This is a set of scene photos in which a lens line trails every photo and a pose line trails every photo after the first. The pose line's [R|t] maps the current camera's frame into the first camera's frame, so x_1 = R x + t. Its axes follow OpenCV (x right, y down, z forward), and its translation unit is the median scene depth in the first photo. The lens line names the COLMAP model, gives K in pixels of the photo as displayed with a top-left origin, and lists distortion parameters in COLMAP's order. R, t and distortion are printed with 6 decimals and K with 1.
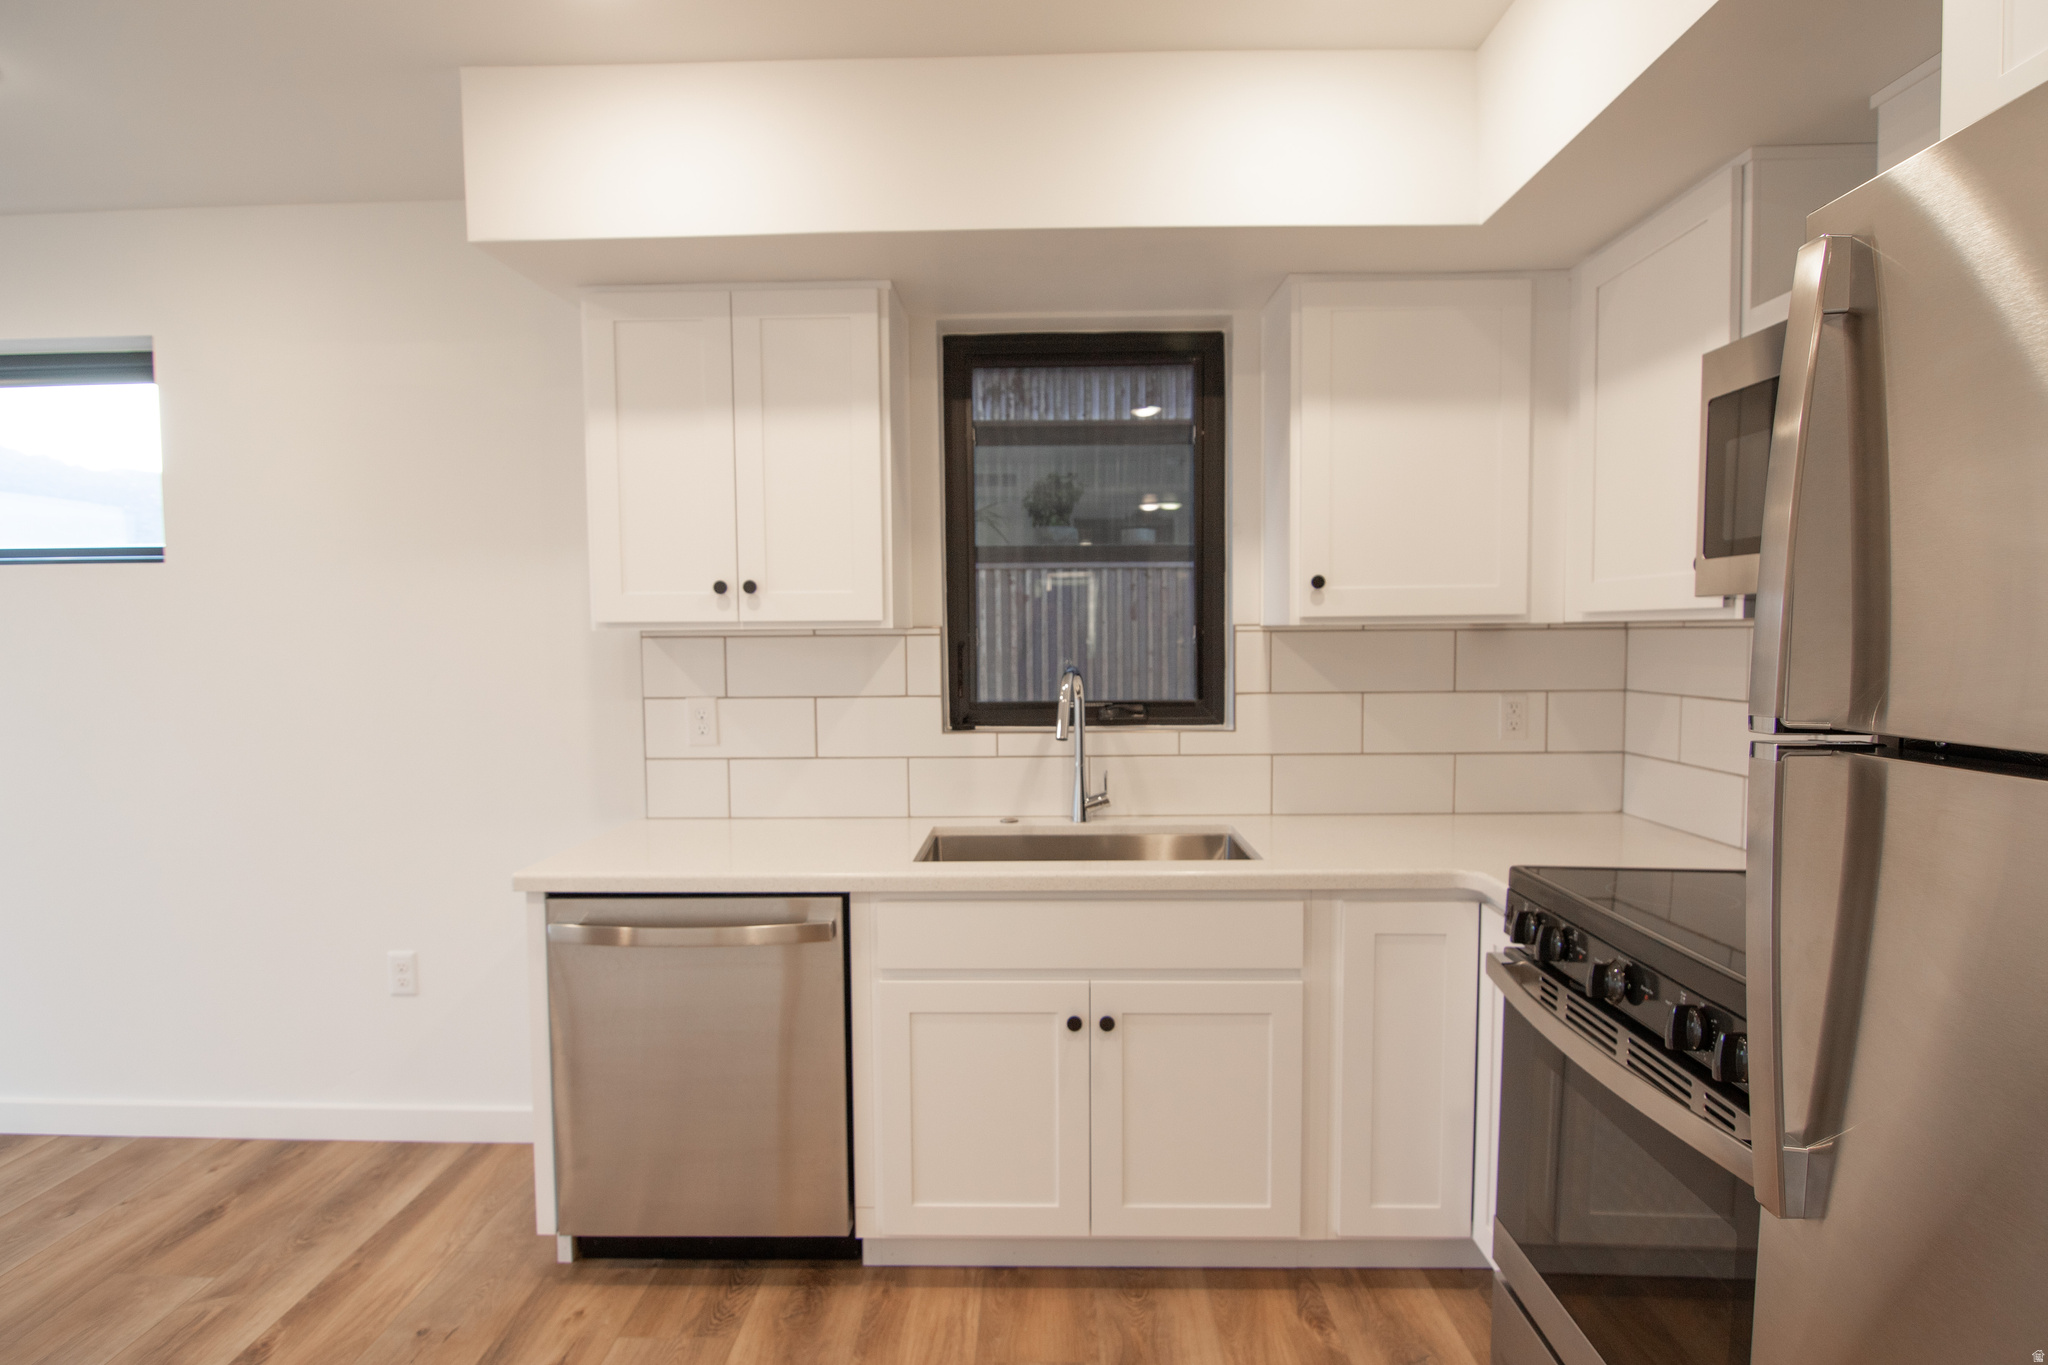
lens RADIAL K [[1076.2, 0, 1024.5], [0, 1076.2, 697.7], [0, 0, 1]] dist [-0.003683, -0.013643]
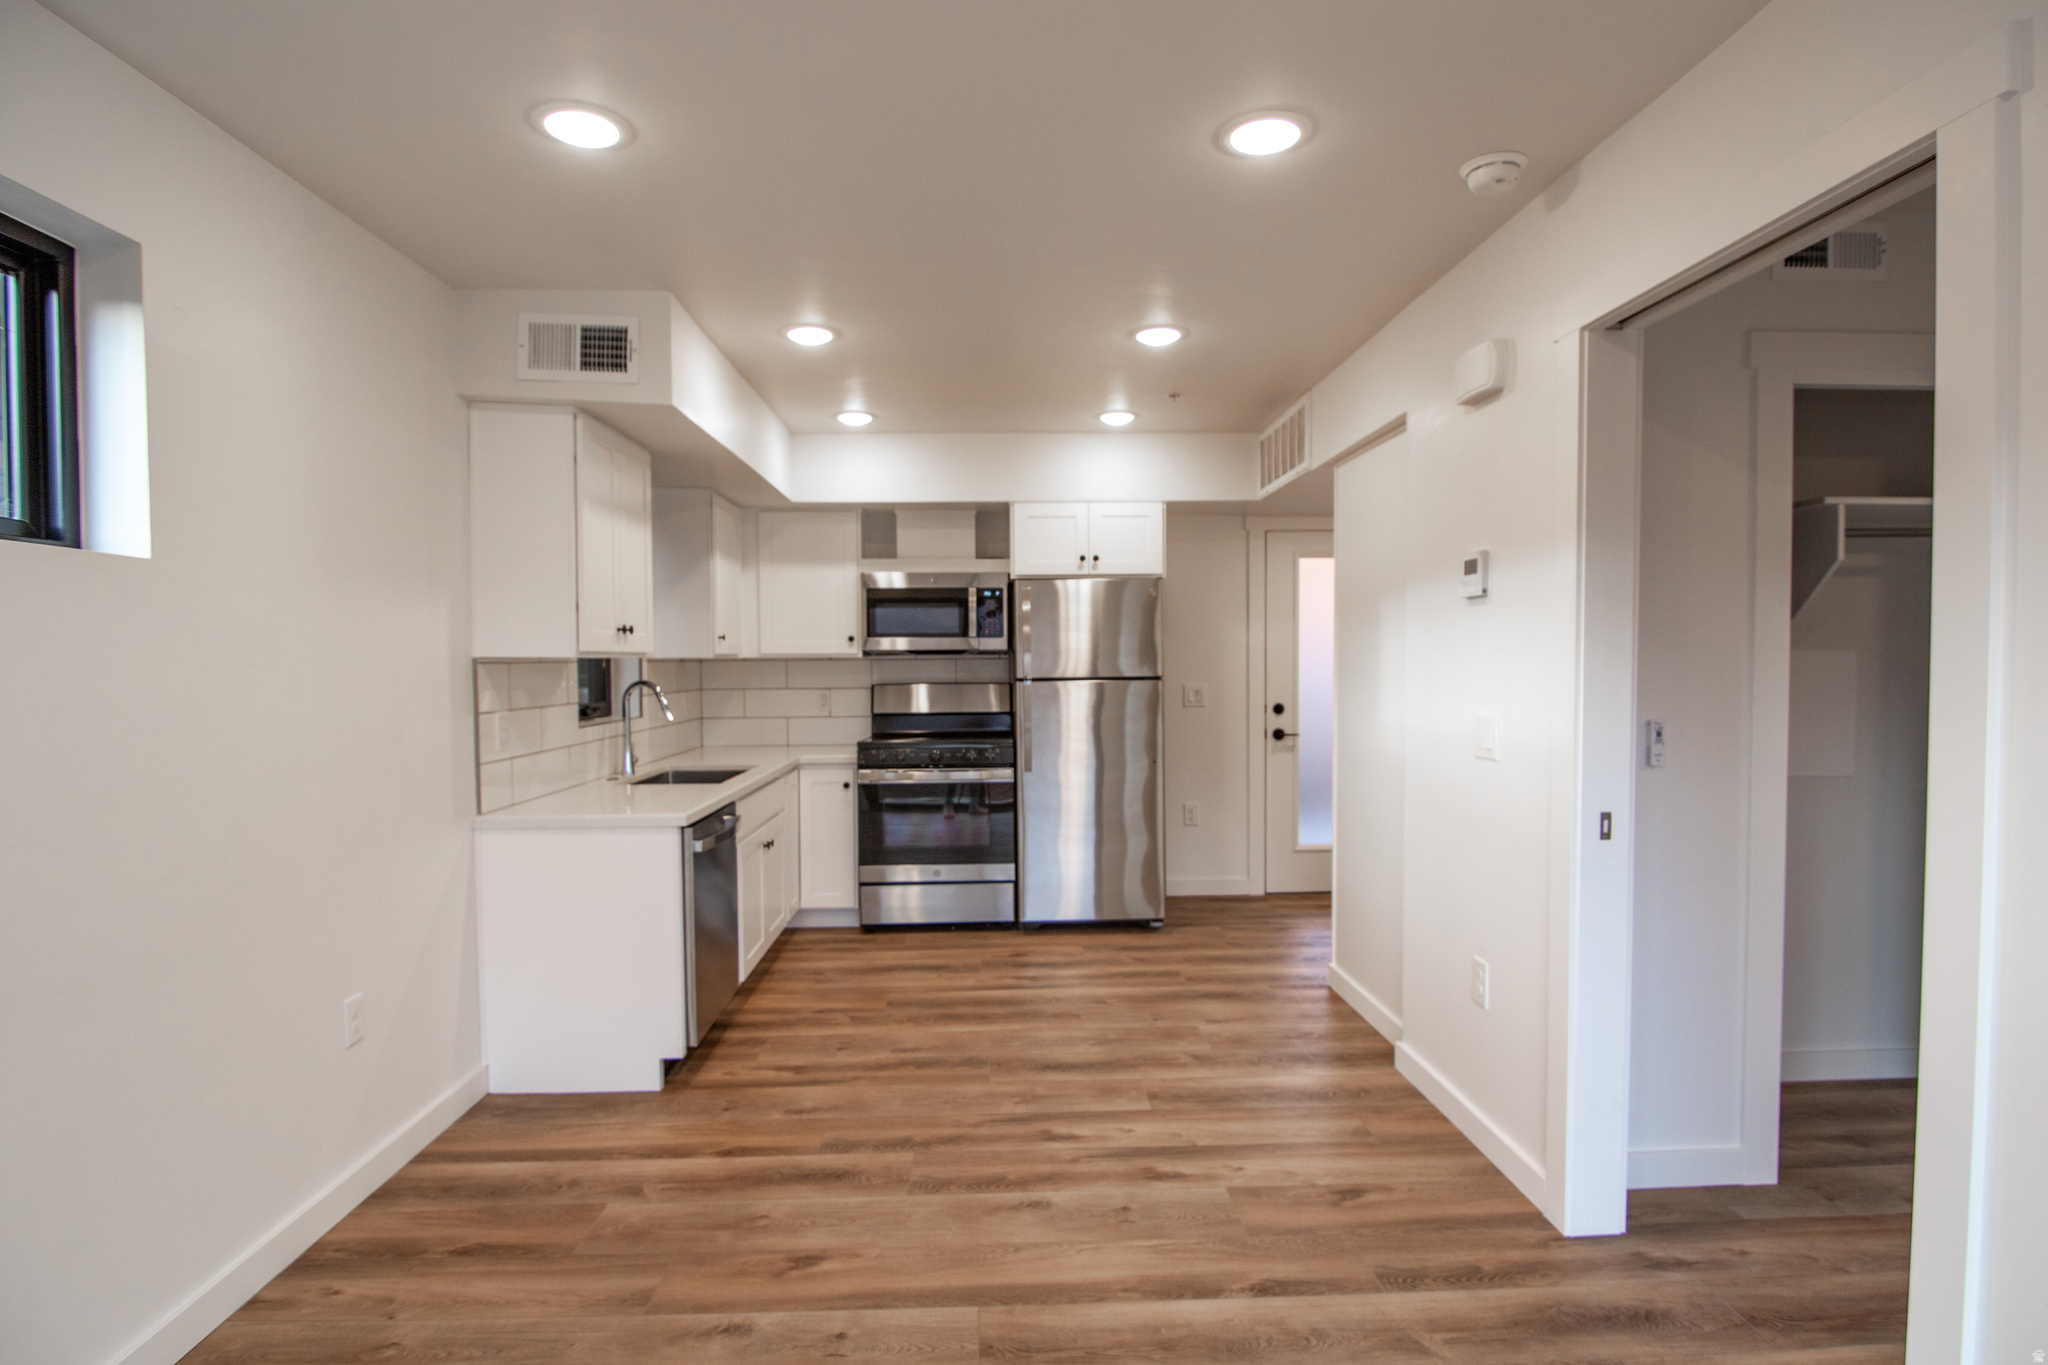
lens RADIAL K [[1047.2, 0, 1026.4], [0, 1047.2, 699.0], [0, 0, 1]] dist [-0.001719, -0.013625]
pose [[-0.057764, -0.029854, 0.997884, -1.776205], [0.065722, 0.997271, 0.033640, -0.016885], [-0.996165, 0.067526, -0.055644, 0.521928]]
